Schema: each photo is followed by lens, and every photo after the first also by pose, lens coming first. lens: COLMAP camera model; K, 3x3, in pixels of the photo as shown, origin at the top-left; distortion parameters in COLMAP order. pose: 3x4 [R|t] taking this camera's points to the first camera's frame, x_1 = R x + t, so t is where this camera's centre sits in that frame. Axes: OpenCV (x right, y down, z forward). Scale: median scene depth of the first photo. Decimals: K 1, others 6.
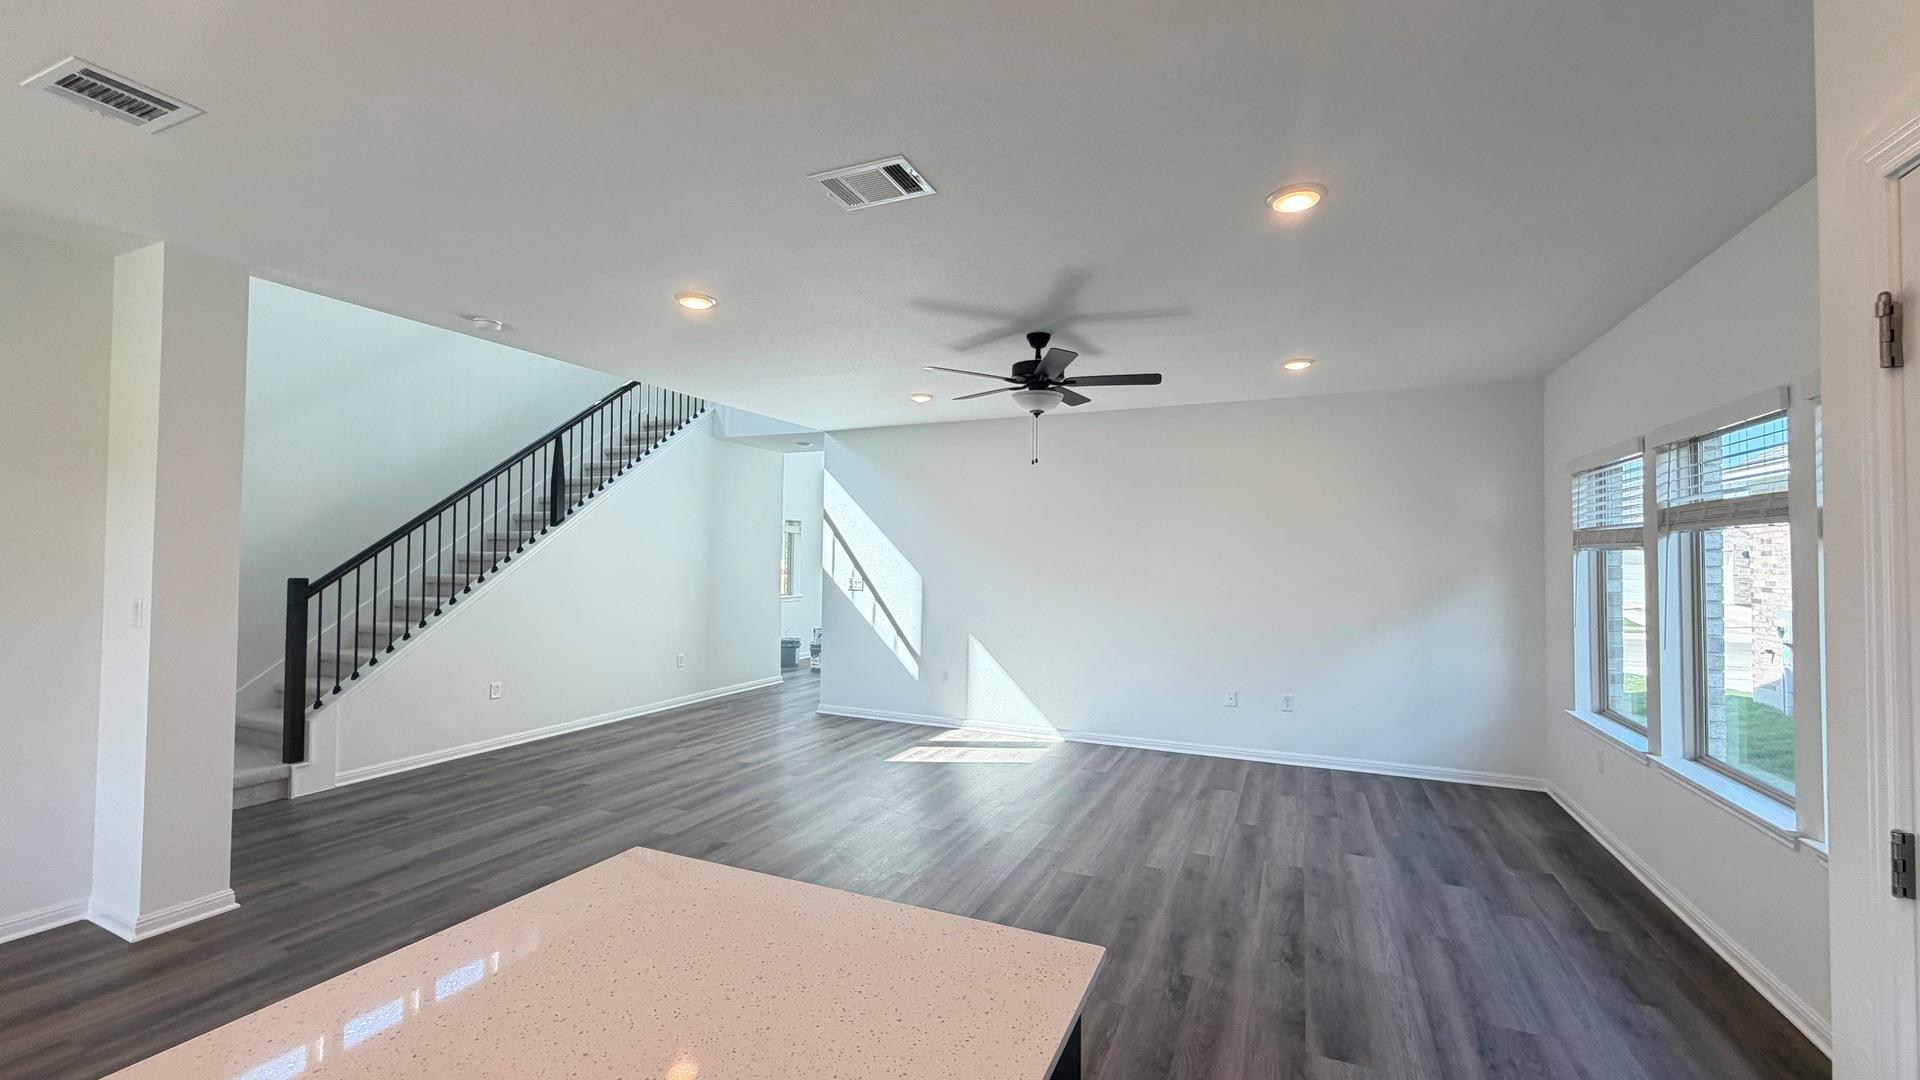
lens RADIAL K [[764.9, 0, 955.0], [0, 764.9, 536.5], [0, 0, 1]] dist [-0.001526, 0.001123]
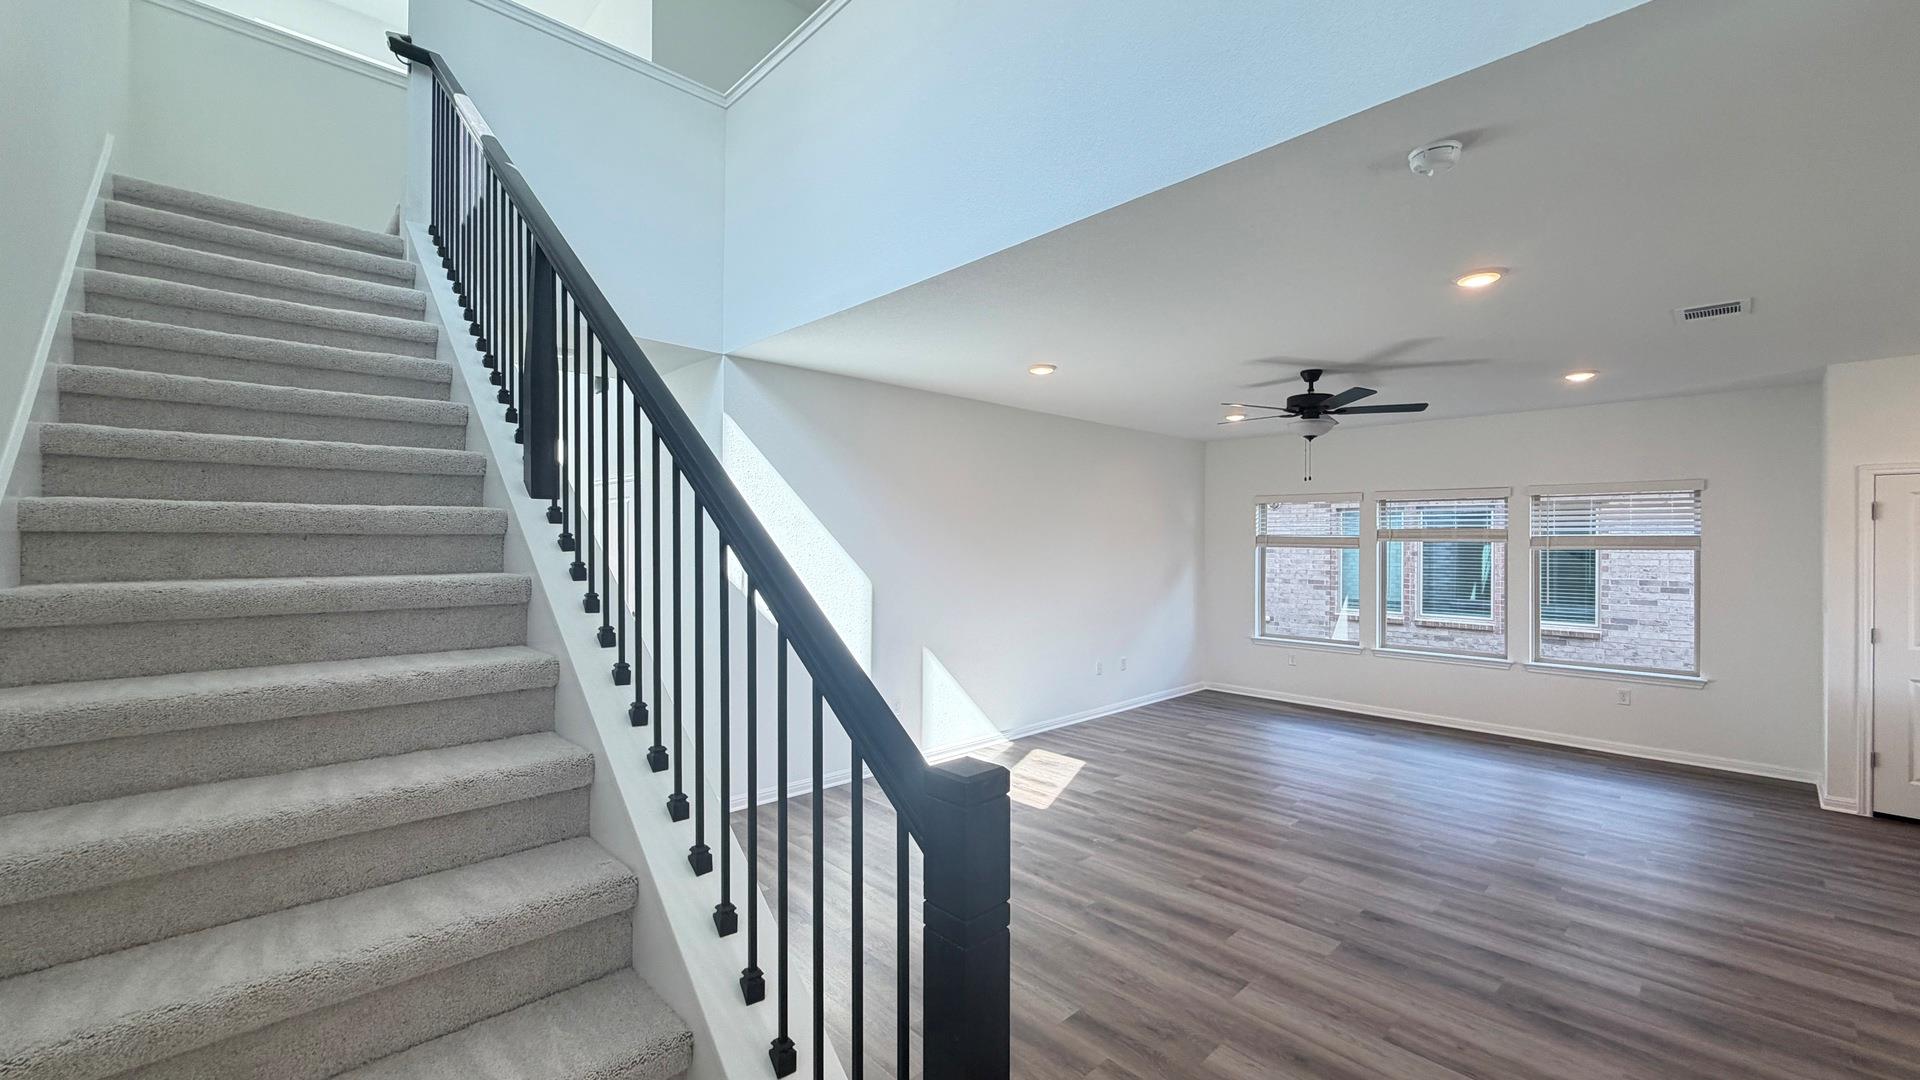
lens RADIAL K [[764.9, 0, 959.2], [0, 764.9, 538.5], [0, 0, 1]] dist [-0.001526, 0.001123]
pose [[0.376139, -0.002735, 0.926559, -0.899770], [-0.028968, 0.999472, 0.014710, -0.006476], [-0.926110, -0.032374, 0.375862, 0.801491]]
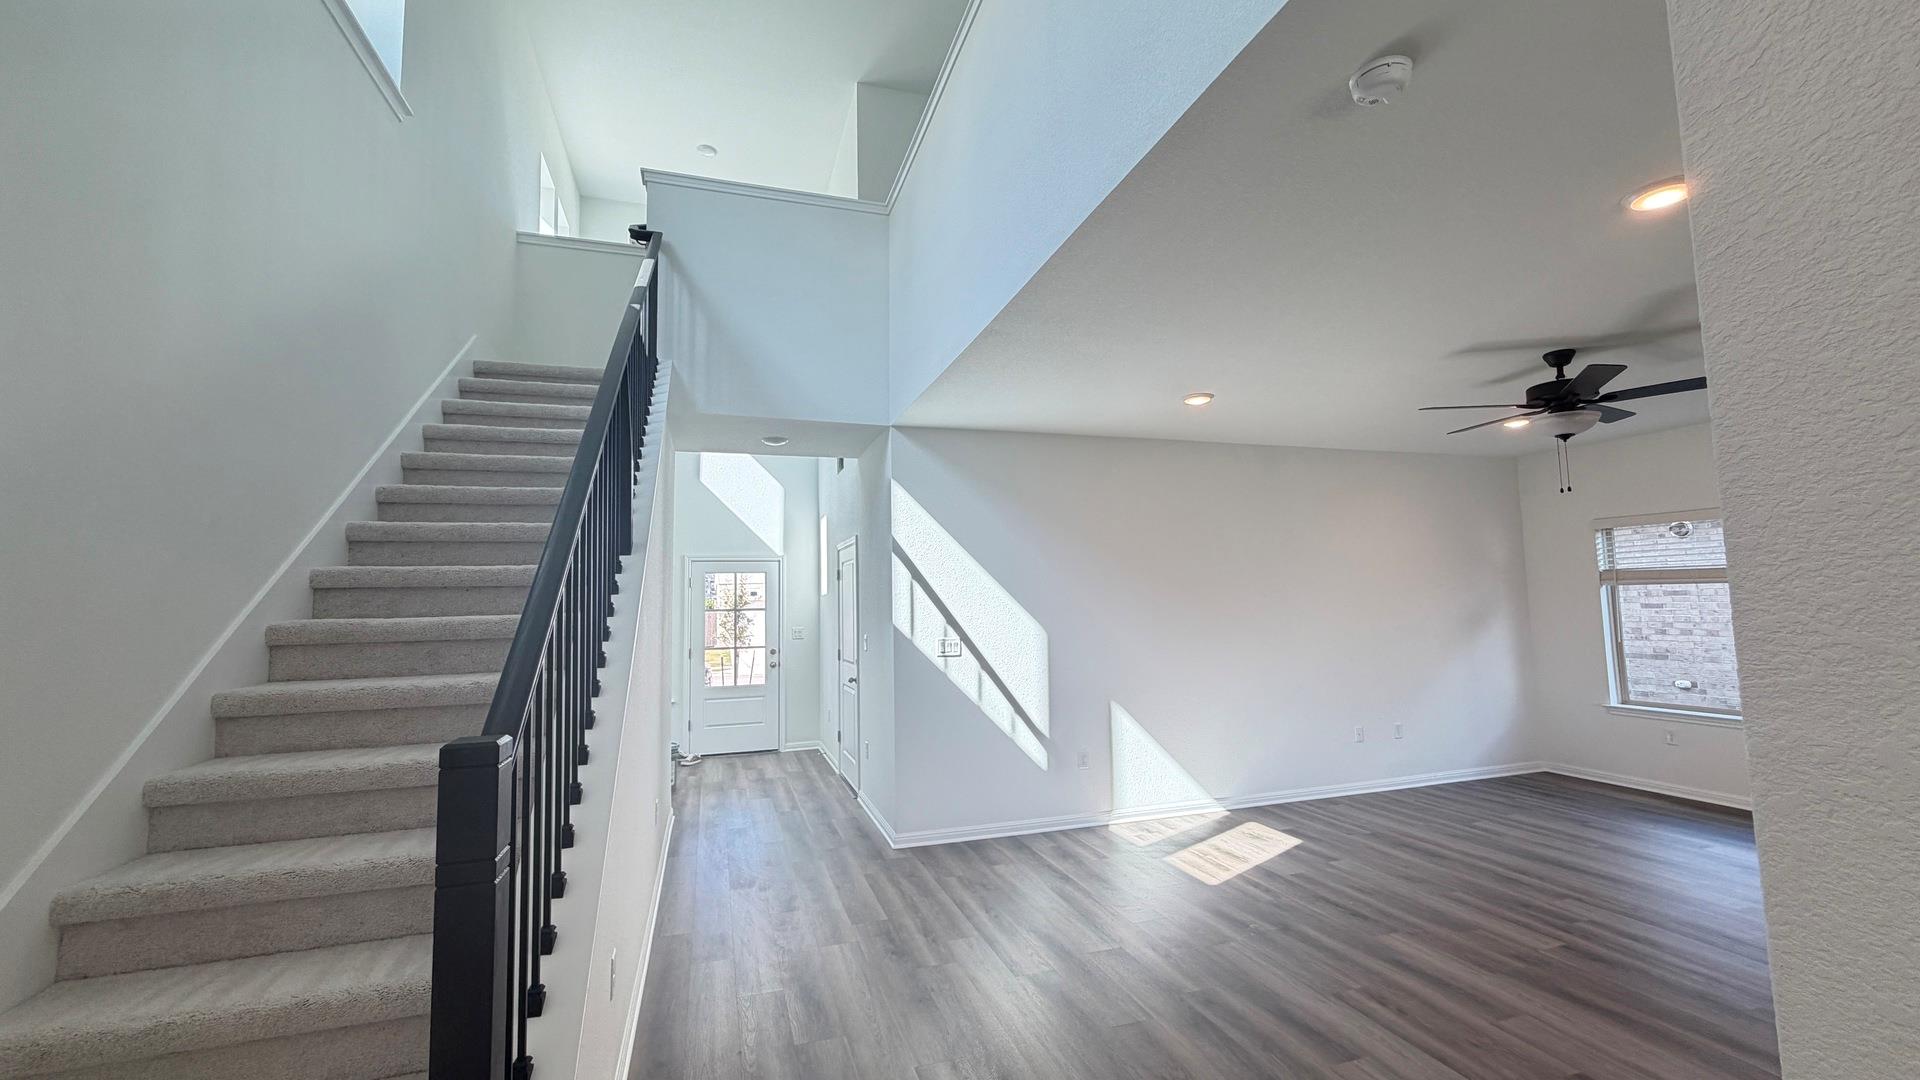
lens RADIAL K [[764.9, 0, 957.7], [0, 764.9, 538.9], [0, 0, 1]] dist [-0.001526, 0.001123]
pose [[0.742506, 0.034263, 0.668962, -0.784626], [0.007110, 0.998232, -0.059019, 0.005946], [-0.669802, 0.048578, 0.740949, 0.621208]]
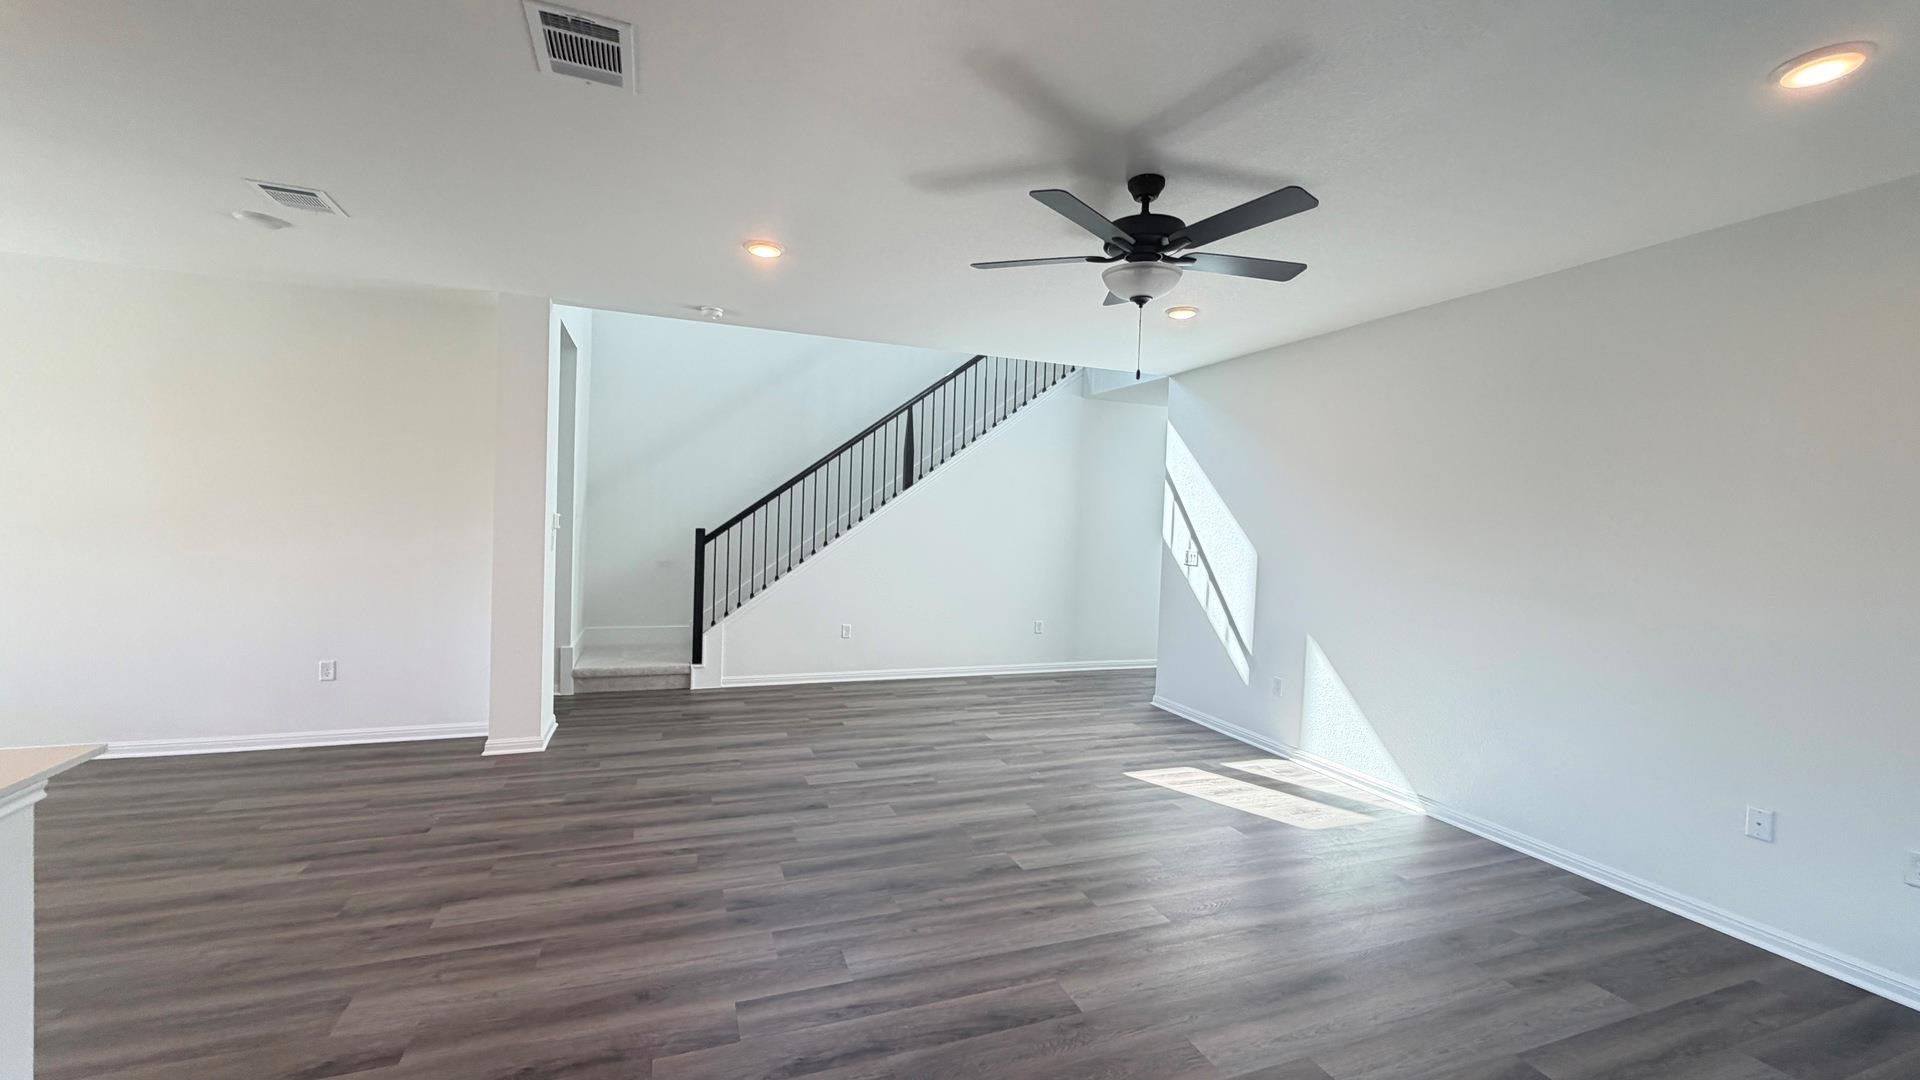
lens RADIAL K [[764.9, 0, 956.0], [0, 764.9, 539.4], [0, 0, 1]] dist [-0.001526, 0.001123]
pose [[0.709554, 0.032890, -0.703883, 0.354102], [-0.007722, 0.999213, 0.038906, 0.016035], [0.704609, -0.022170, 0.709249, 0.313010]]
